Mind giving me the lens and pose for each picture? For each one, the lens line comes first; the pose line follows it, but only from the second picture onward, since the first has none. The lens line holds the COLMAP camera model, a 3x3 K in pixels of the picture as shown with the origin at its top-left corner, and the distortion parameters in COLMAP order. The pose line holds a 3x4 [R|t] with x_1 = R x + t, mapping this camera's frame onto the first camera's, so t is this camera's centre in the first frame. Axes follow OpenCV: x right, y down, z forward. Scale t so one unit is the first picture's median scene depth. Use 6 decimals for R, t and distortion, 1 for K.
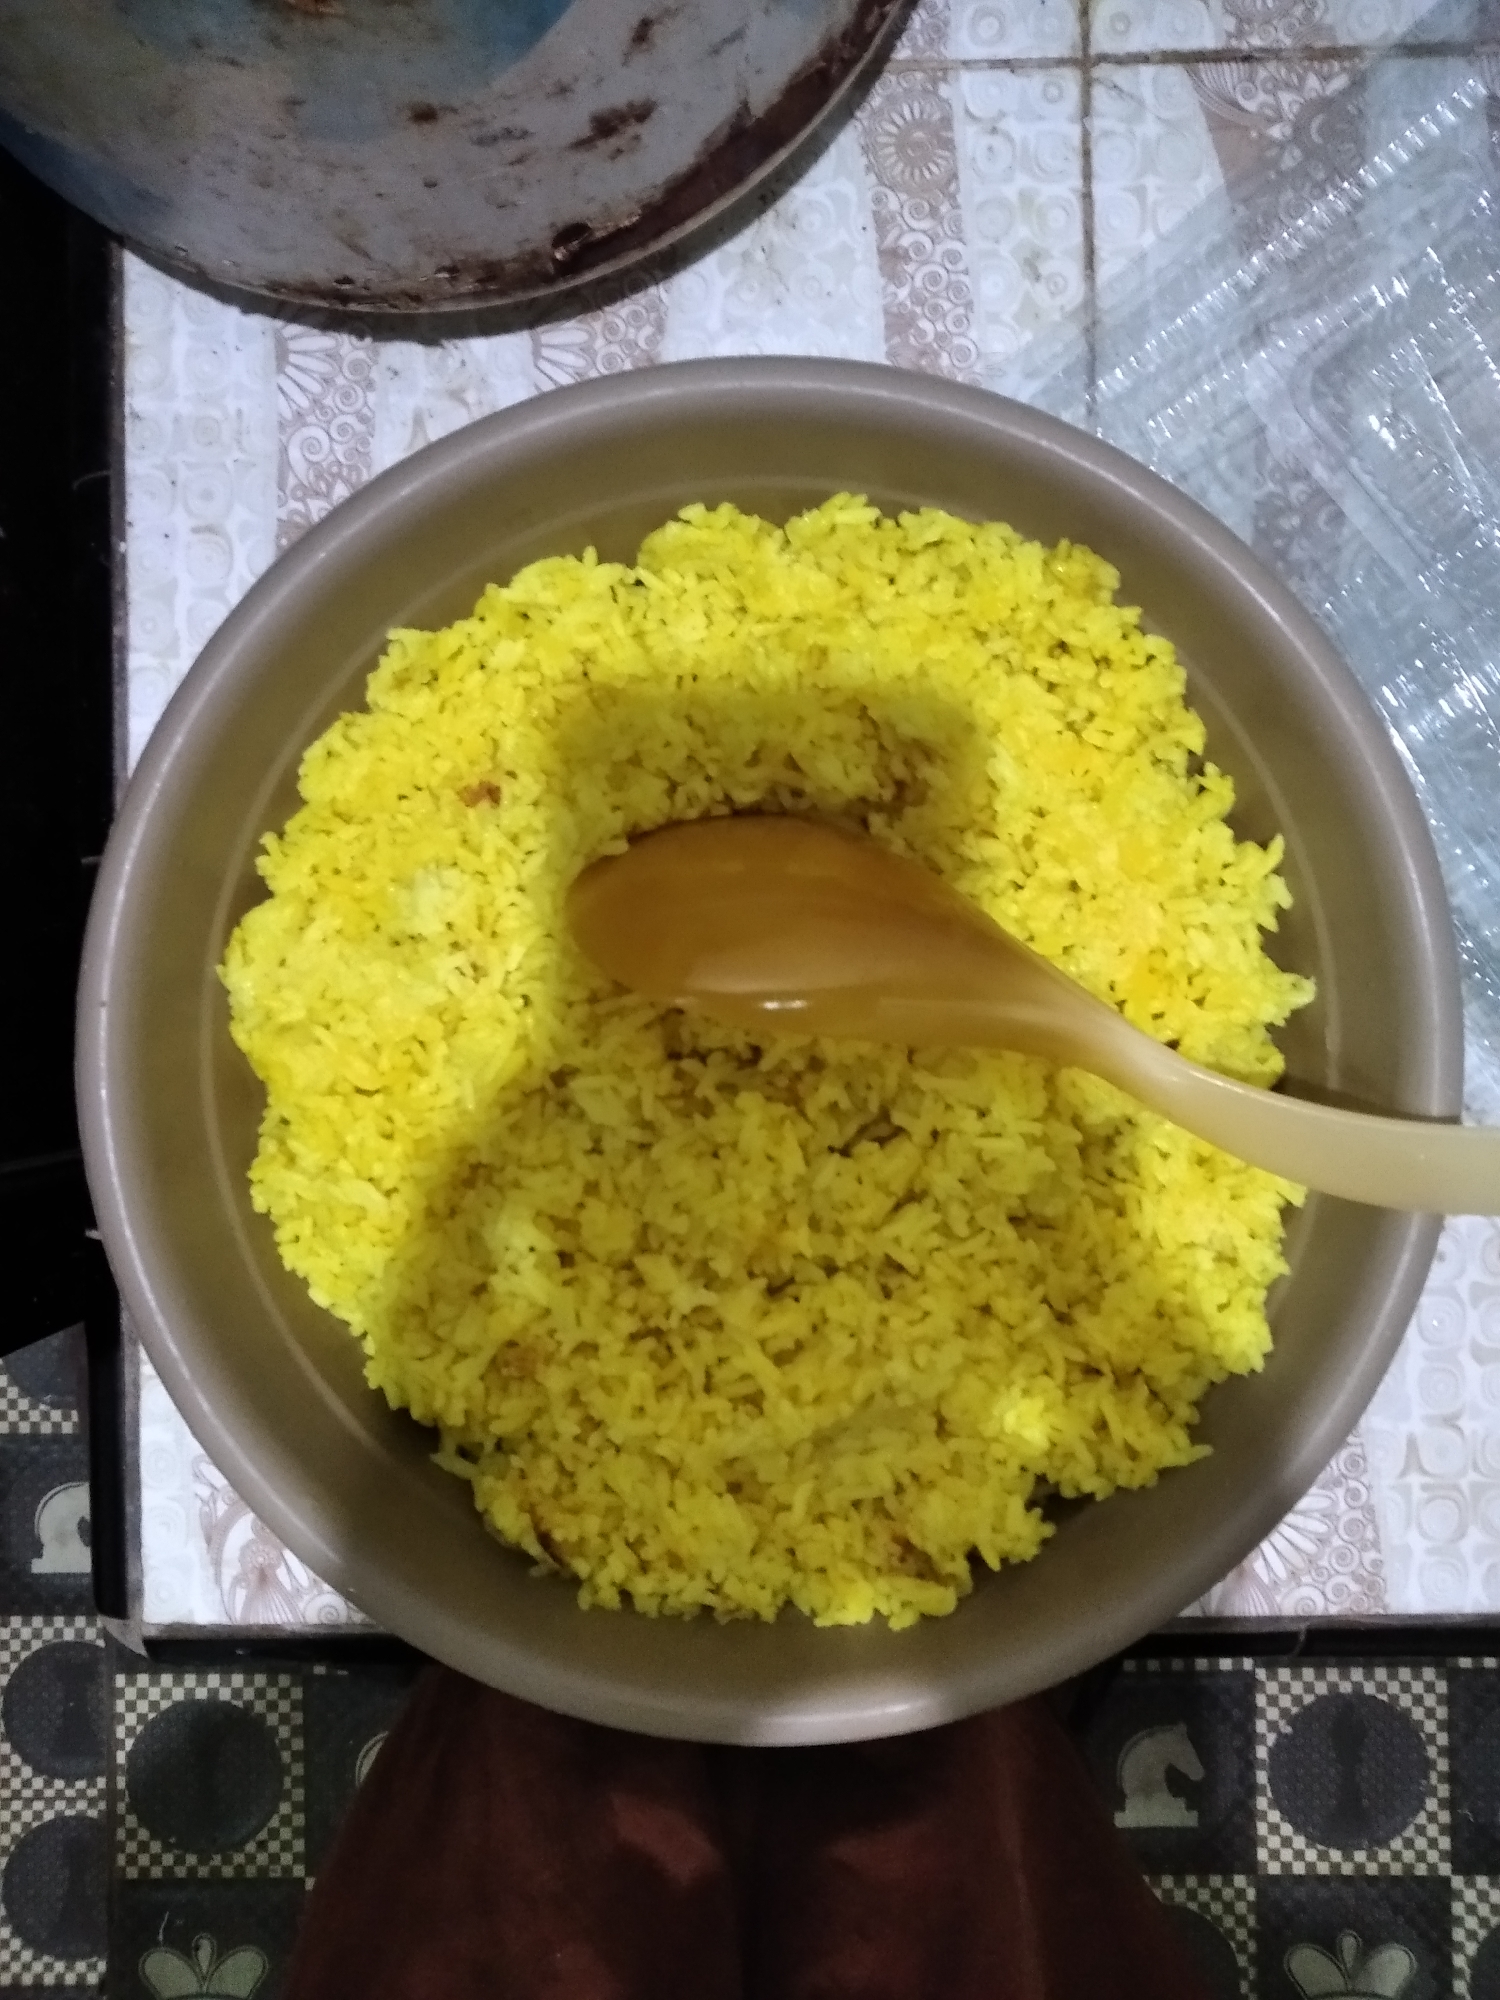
lens RADIAL K [[1679.5, 0, 750.0], [0, 1679.5, 1000.0], [0, 0, 1]] dist [-0.129341, 0.121646]
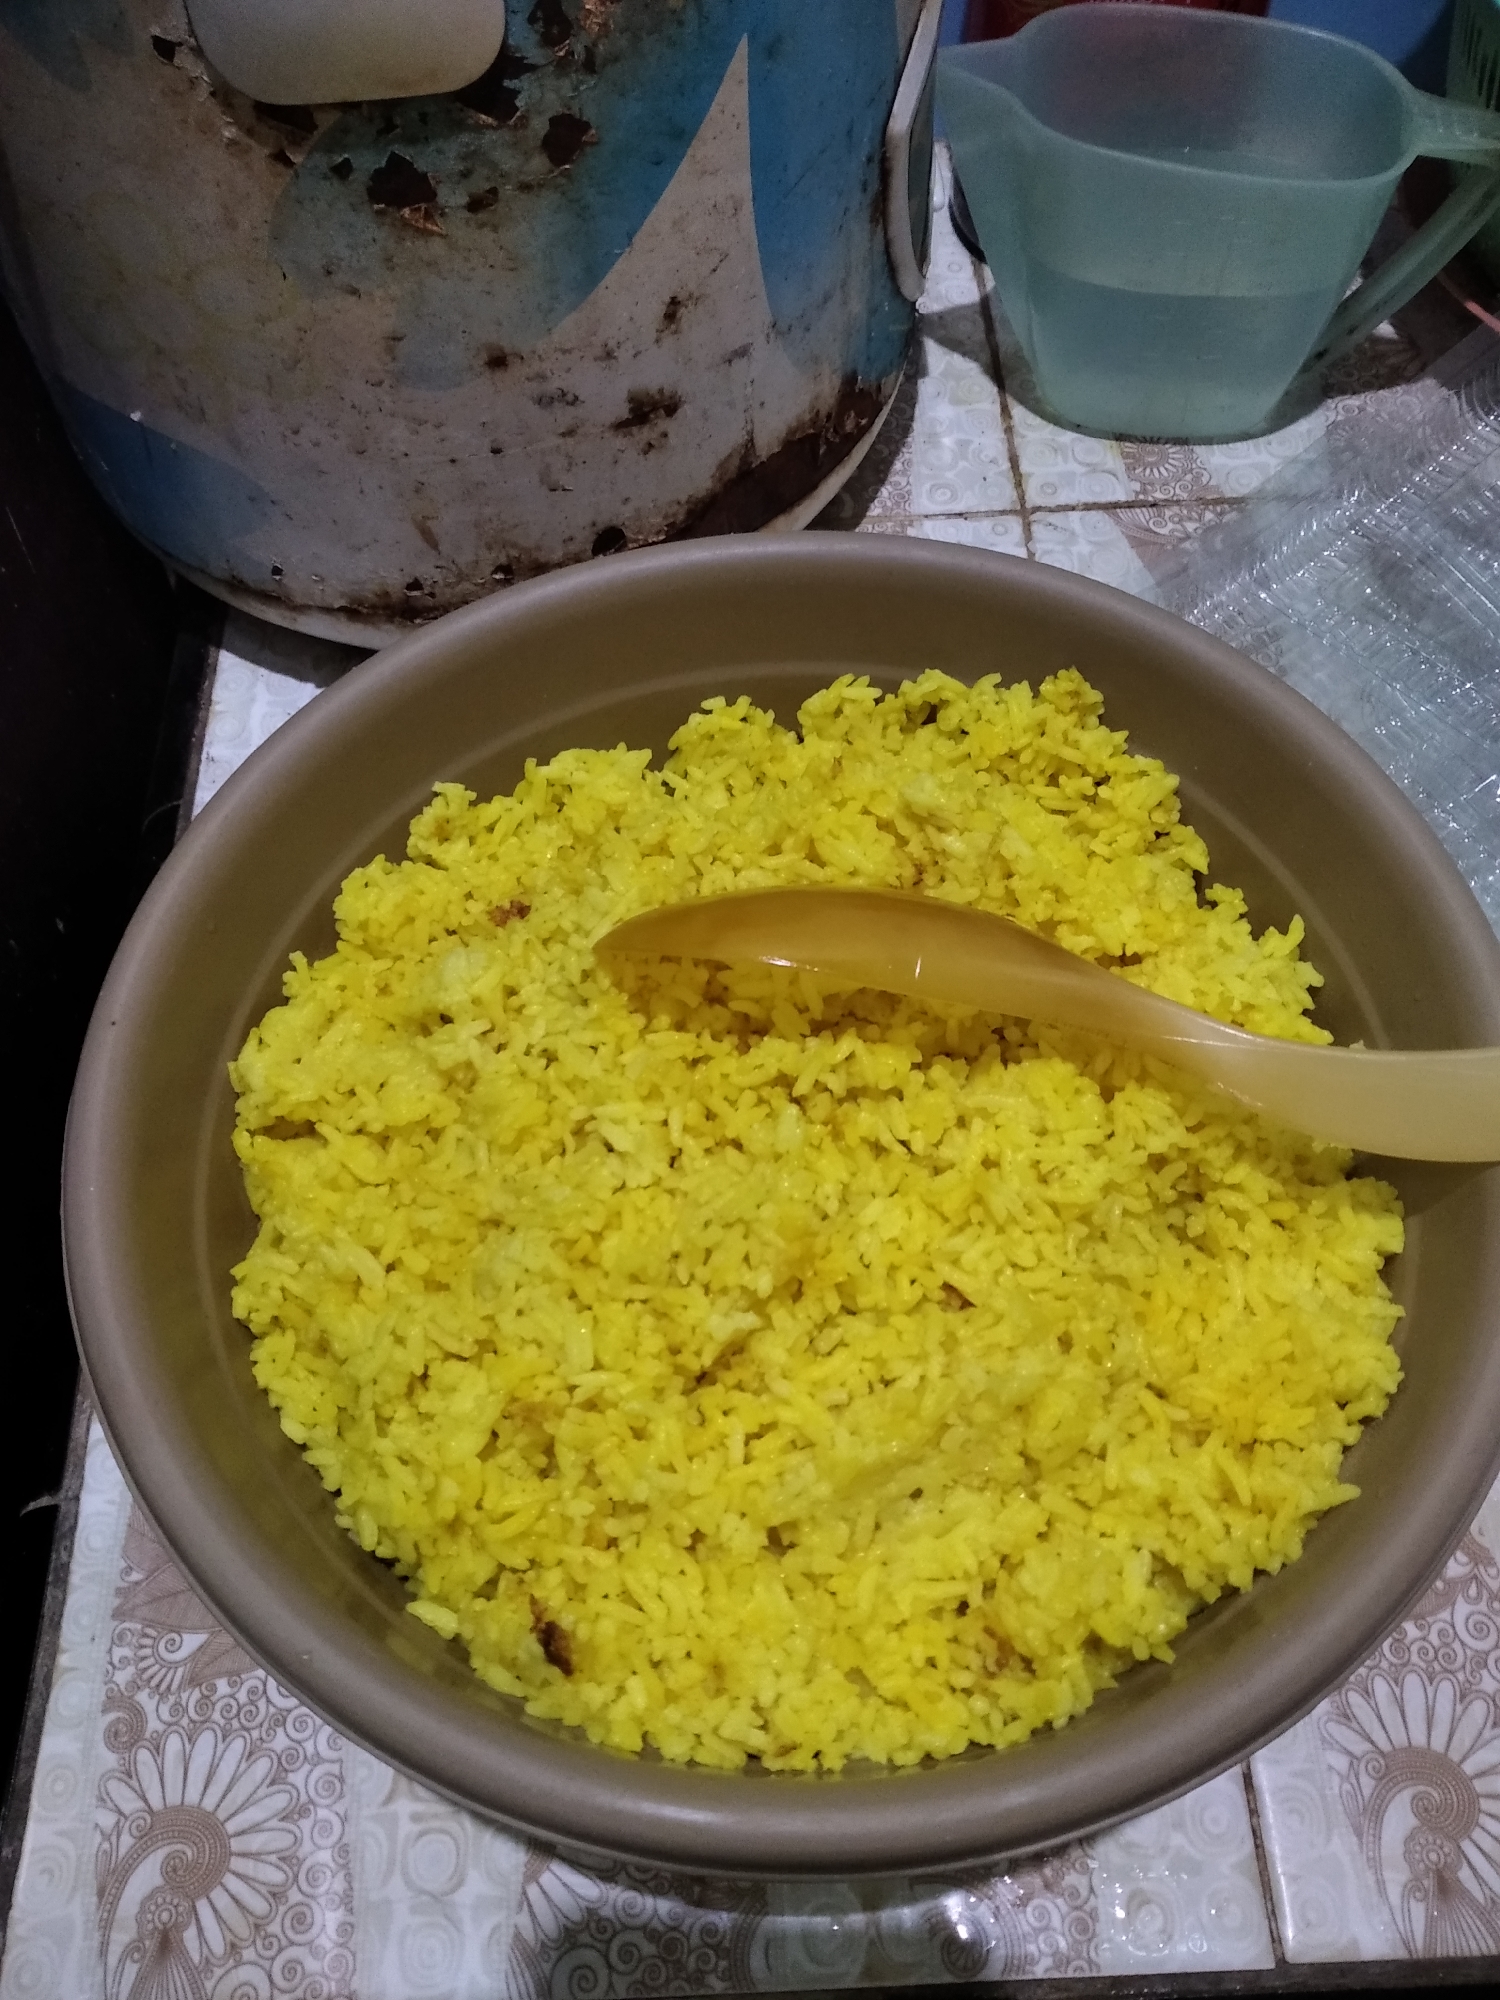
lens RADIAL K [[1652.1, 0, 750.0], [0, 1652.1, 1000.0], [0, 0, 1]] dist [-0.054365, 0.004317]
pose [[0.999619, -0.026614, 0.007323, -0.023870], [0.026428, 0.846145, -0.532298, 0.465490], [0.007971, 0.532289, 0.846525, 0.168684]]
